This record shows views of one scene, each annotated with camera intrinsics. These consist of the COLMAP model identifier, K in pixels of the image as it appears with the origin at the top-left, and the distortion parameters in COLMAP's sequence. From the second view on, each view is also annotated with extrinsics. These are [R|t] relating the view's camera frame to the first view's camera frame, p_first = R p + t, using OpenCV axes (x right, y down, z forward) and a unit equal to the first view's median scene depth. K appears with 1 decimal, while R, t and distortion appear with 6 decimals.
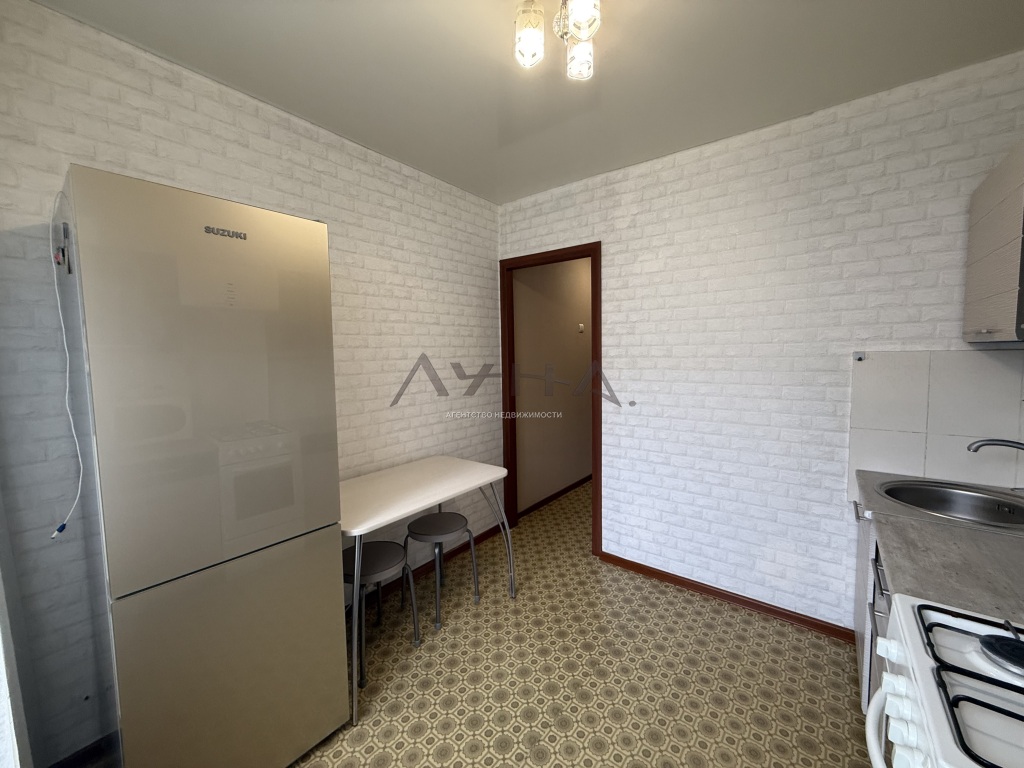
lens RADIAL K [[409.9, 0, 509.5], [0, 409.9, 385.2], [0, 0, 1]] dist [0.003312, 0.000286]
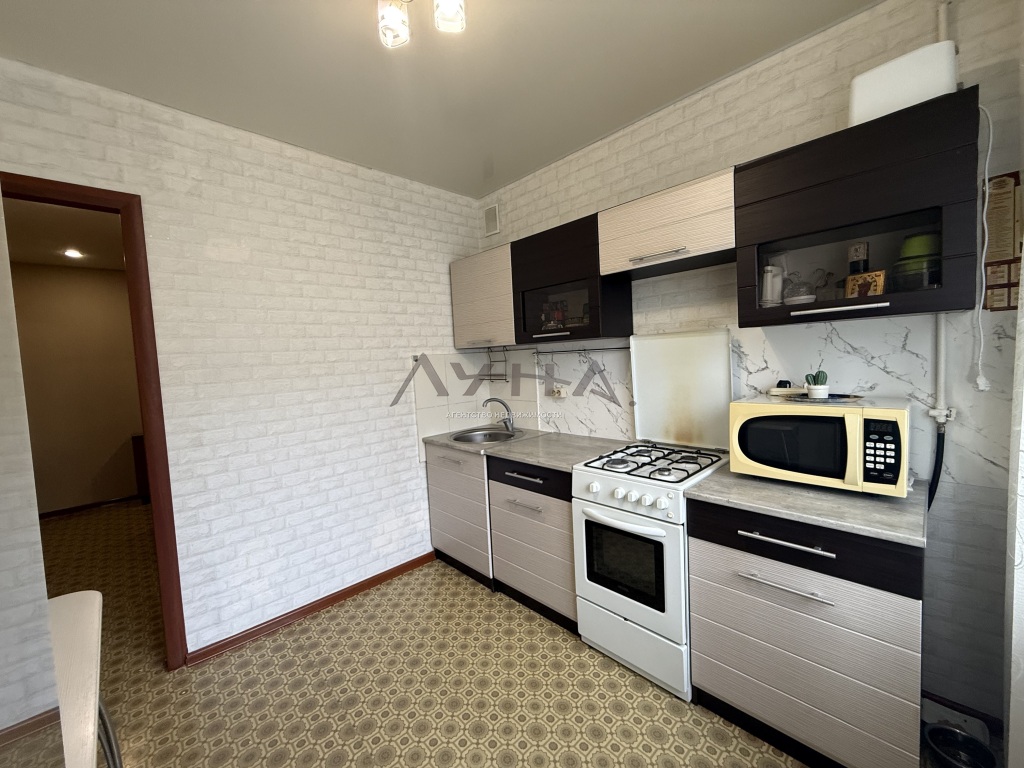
lens RADIAL K [[409.9, 0, 511.9], [0, 409.9, 382.8], [0, 0, 1]] dist [0.003312, 0.000286]
pose [[0.146529, -0.057601, 0.987528, -0.429462], [0.123919, 0.991508, 0.039446, -0.001385], [-0.981414, 0.116594, 0.152423, 0.397397]]
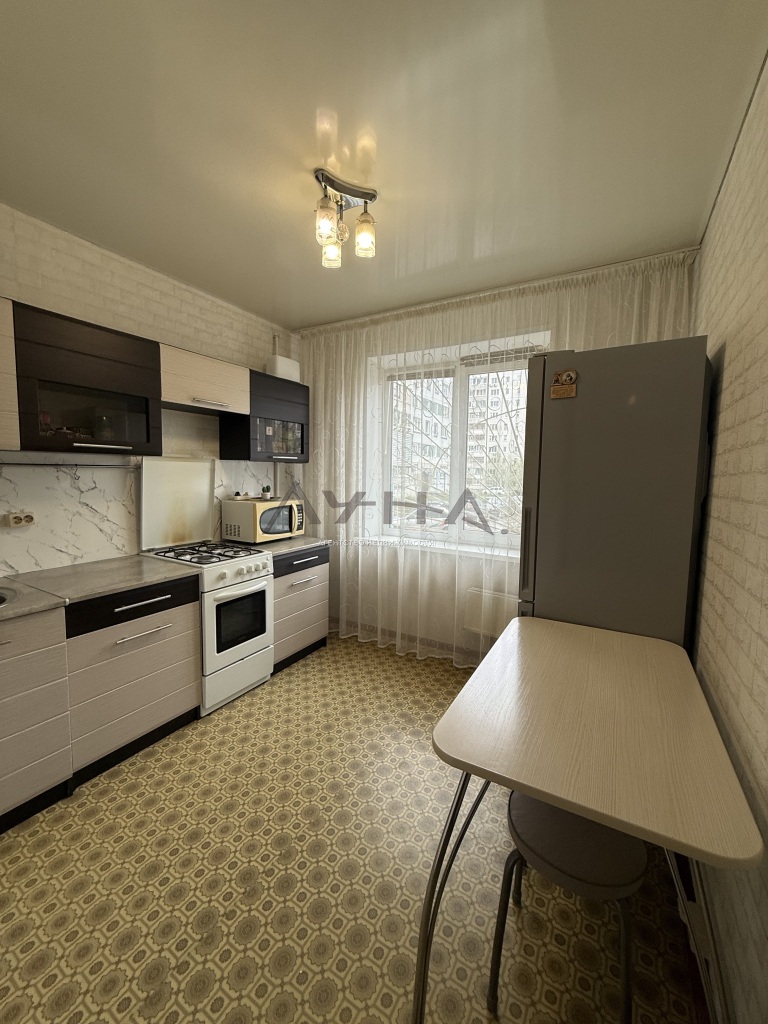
lens RADIAL K [[409.9, 0, 385.3], [0, 409.9, 508.0], [0, 0, 1]] dist [0.003312, 0.000286]
pose [[-0.990009, 0.005586, -0.140896, 0.101723], [-0.017487, 0.986638, 0.161989, -0.087068], [0.139918, 0.162835, -0.976682, 1.397663]]
